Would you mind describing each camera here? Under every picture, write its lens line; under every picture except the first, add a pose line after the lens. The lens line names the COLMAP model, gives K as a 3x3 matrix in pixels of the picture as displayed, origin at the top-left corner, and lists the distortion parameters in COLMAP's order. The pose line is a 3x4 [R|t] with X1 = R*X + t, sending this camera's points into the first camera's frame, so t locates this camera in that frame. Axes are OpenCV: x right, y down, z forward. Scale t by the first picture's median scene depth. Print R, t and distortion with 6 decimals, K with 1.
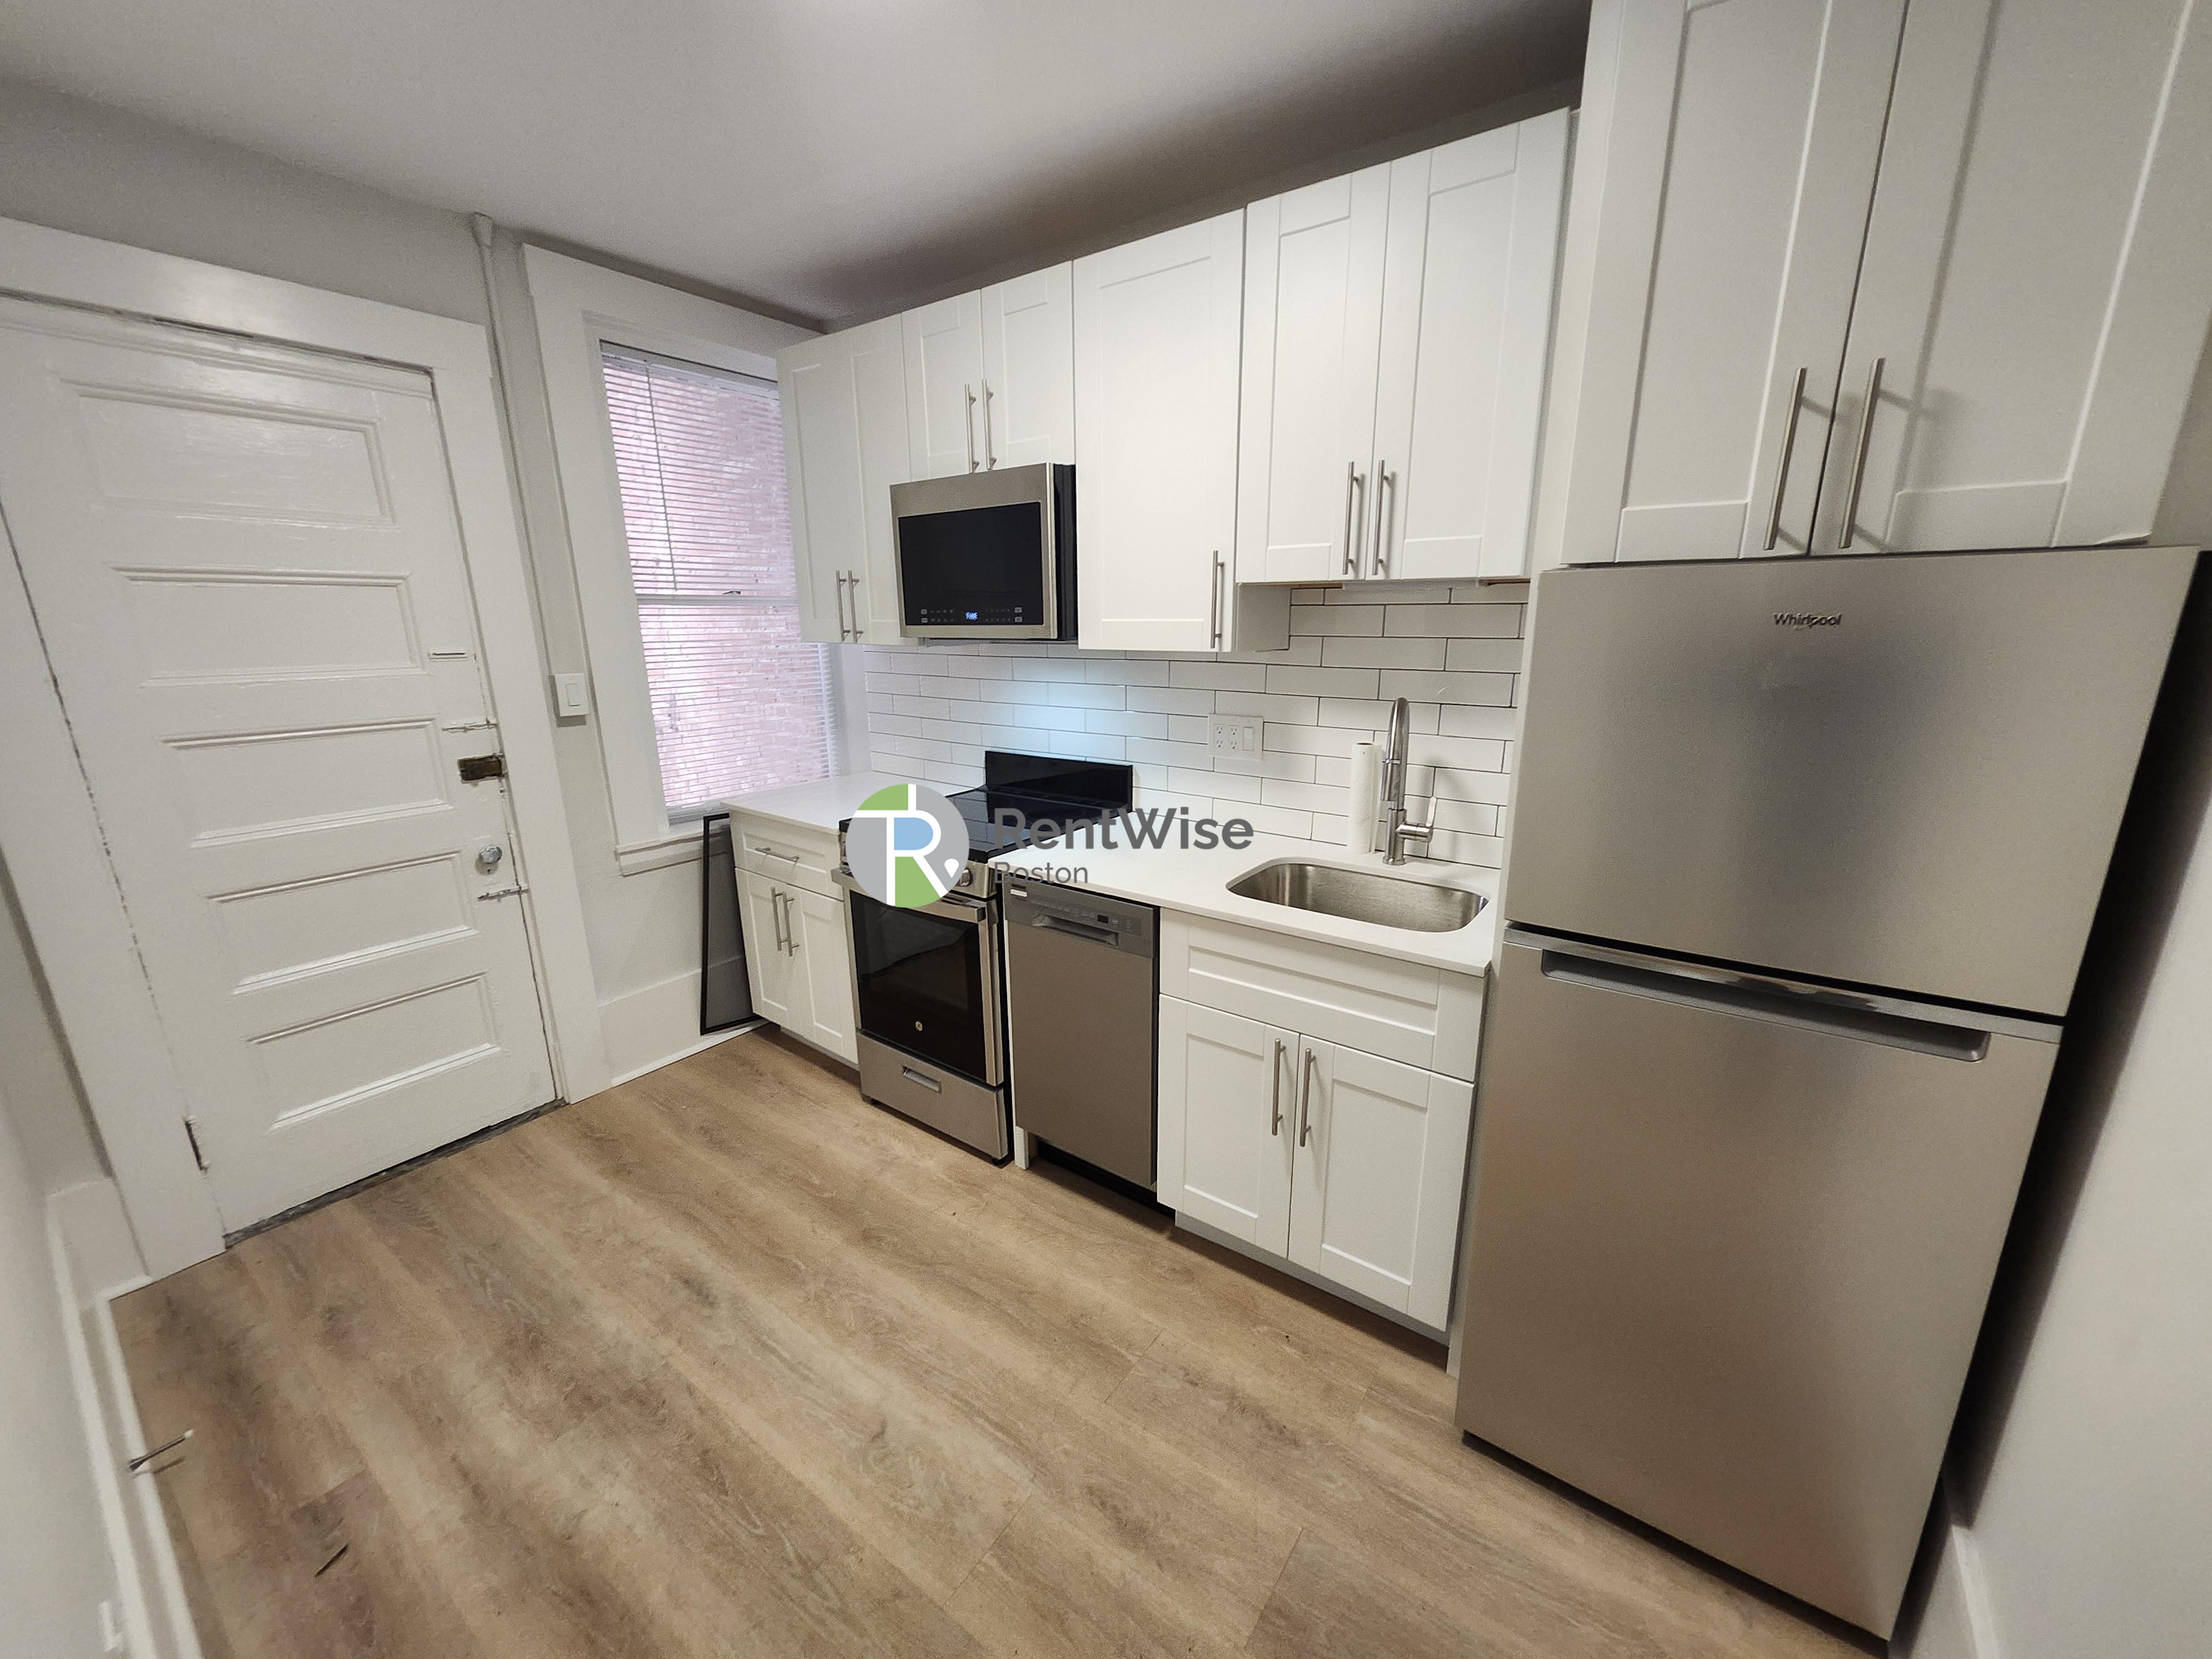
lens RADIAL K [[860.4, 0, 1108.7], [0, 860.4, 831.2], [0, 0, 1]] dist [-0.001284, 0.000042]
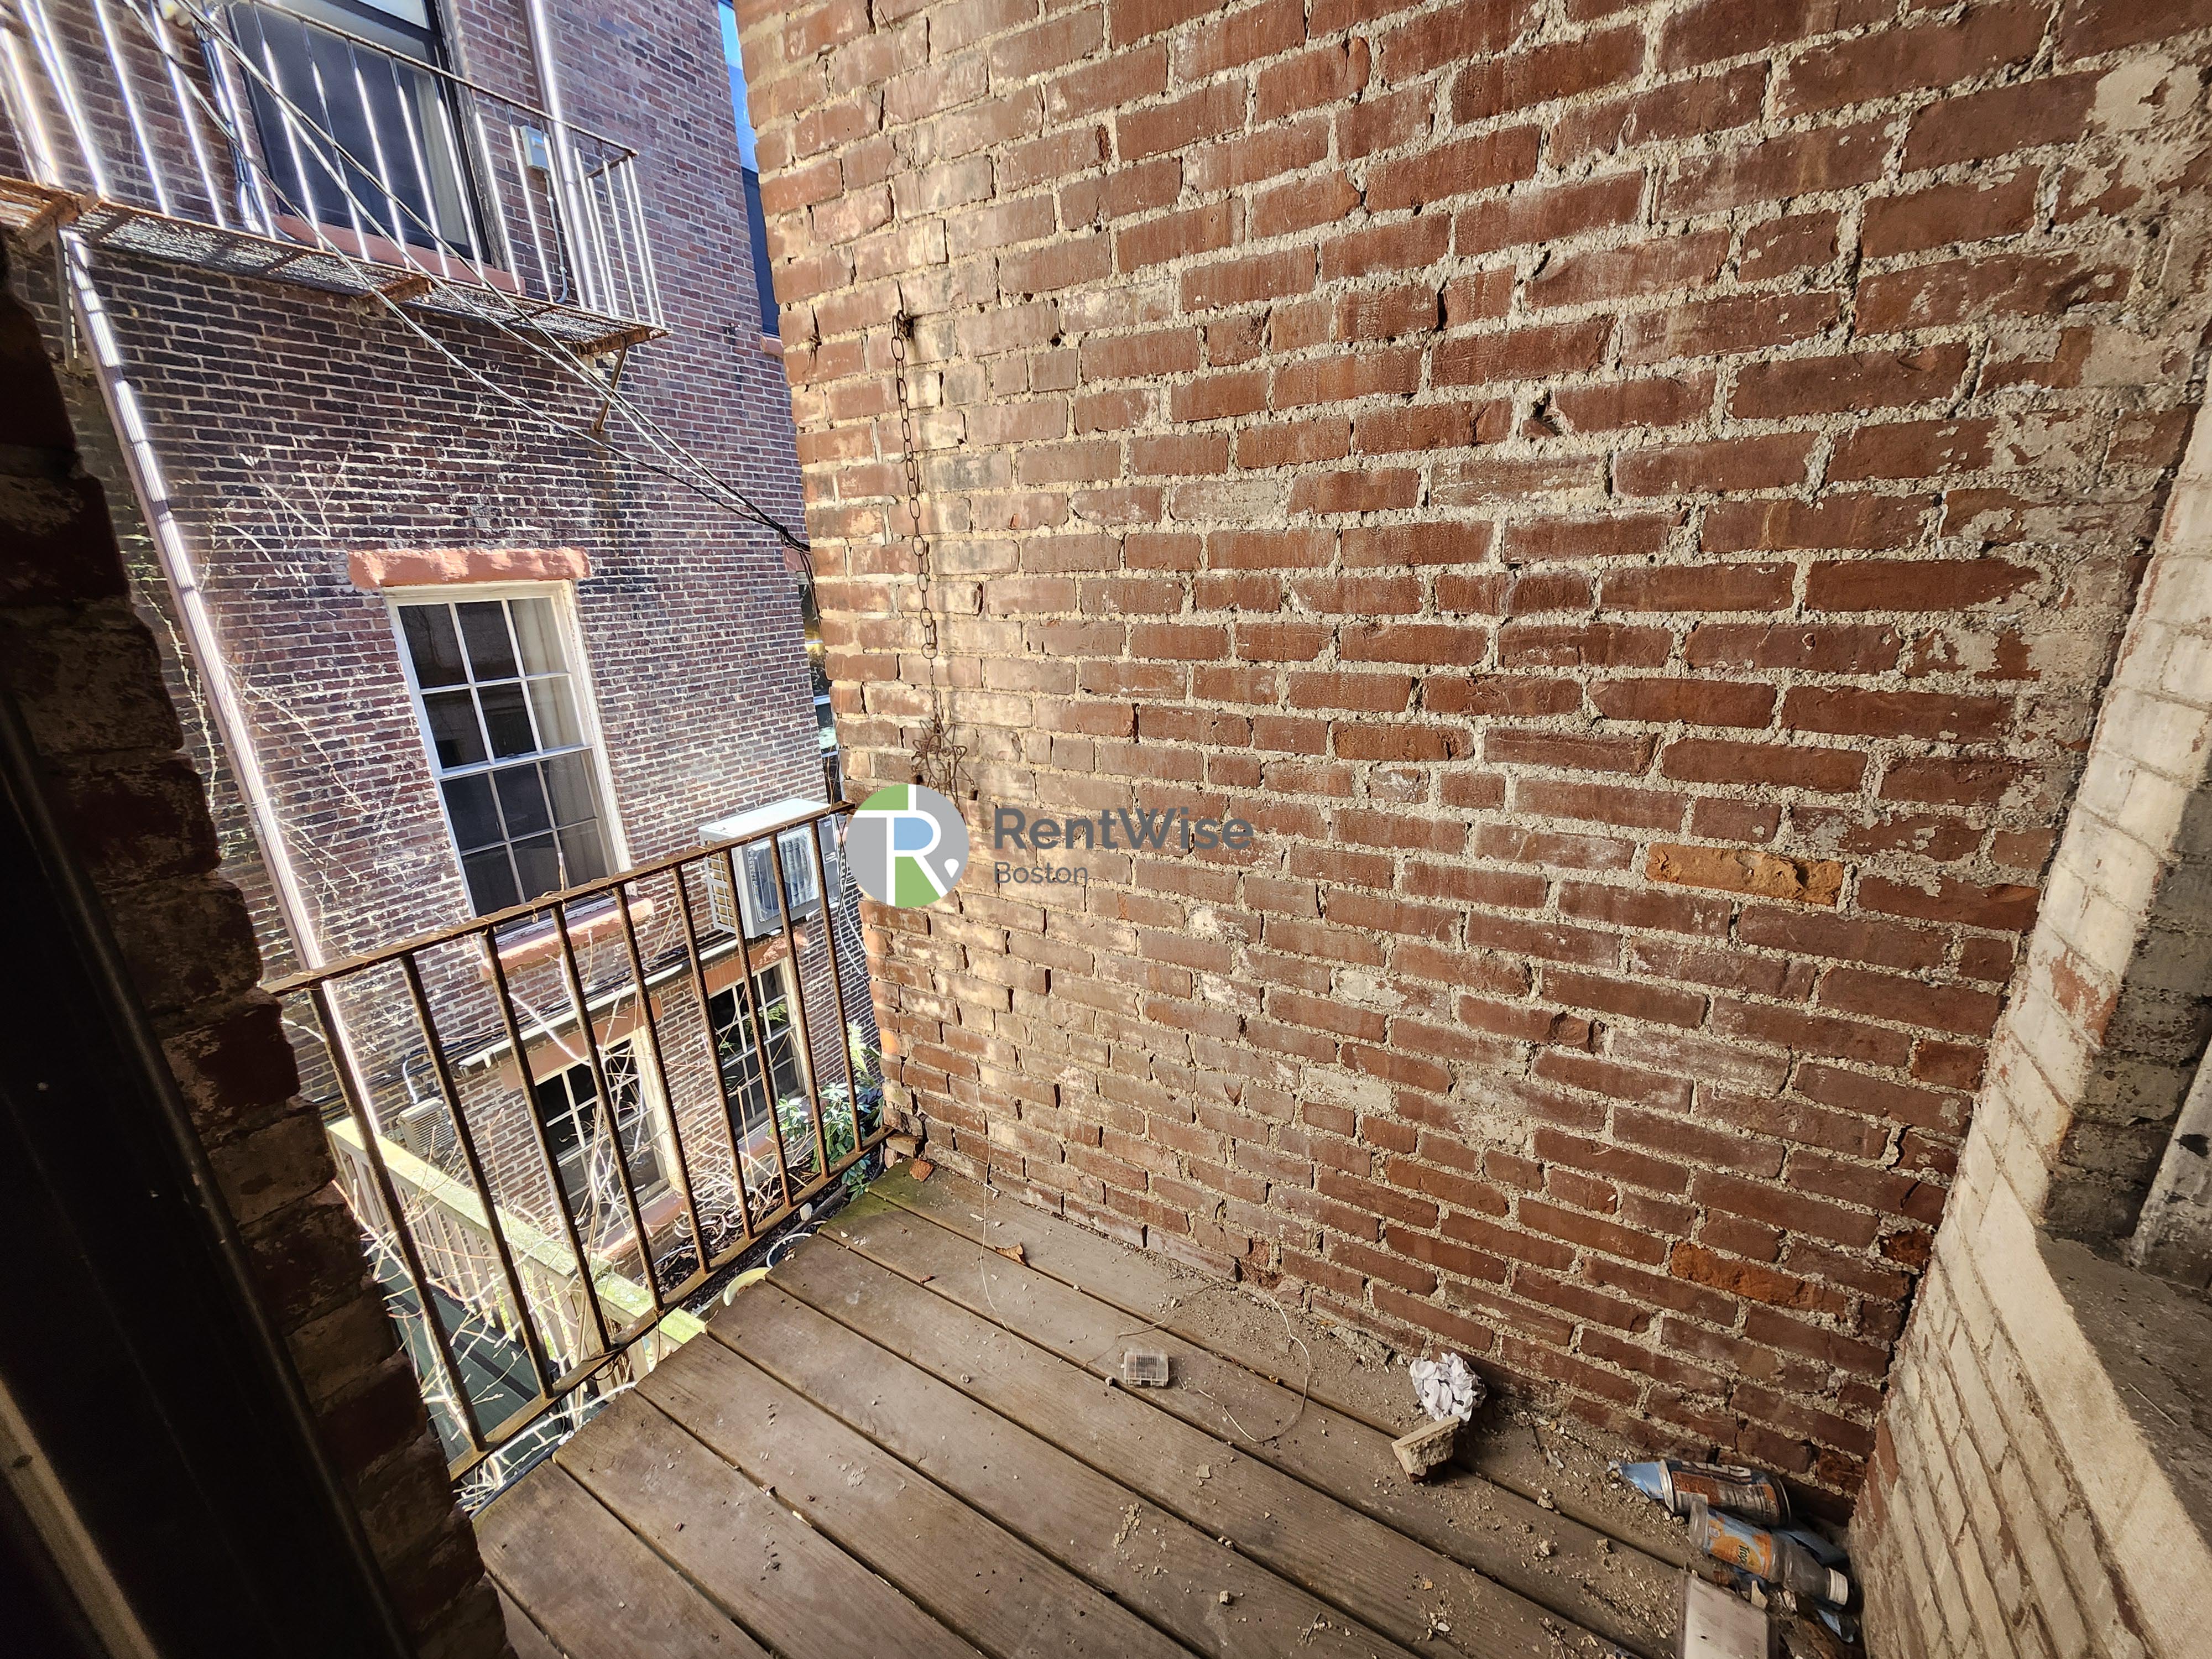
lens RADIAL K [[860.4, 0, 1108.7], [0, 860.4, 831.2], [0, 0, 1]] dist [-0.001284, 0.000042]
pose [[0.993689, -0.053084, 0.098814, -0.798106], [0.047391, 0.997126, 0.059101, -0.221330], [-0.101668, -0.054045, 0.993349, 1.068431]]
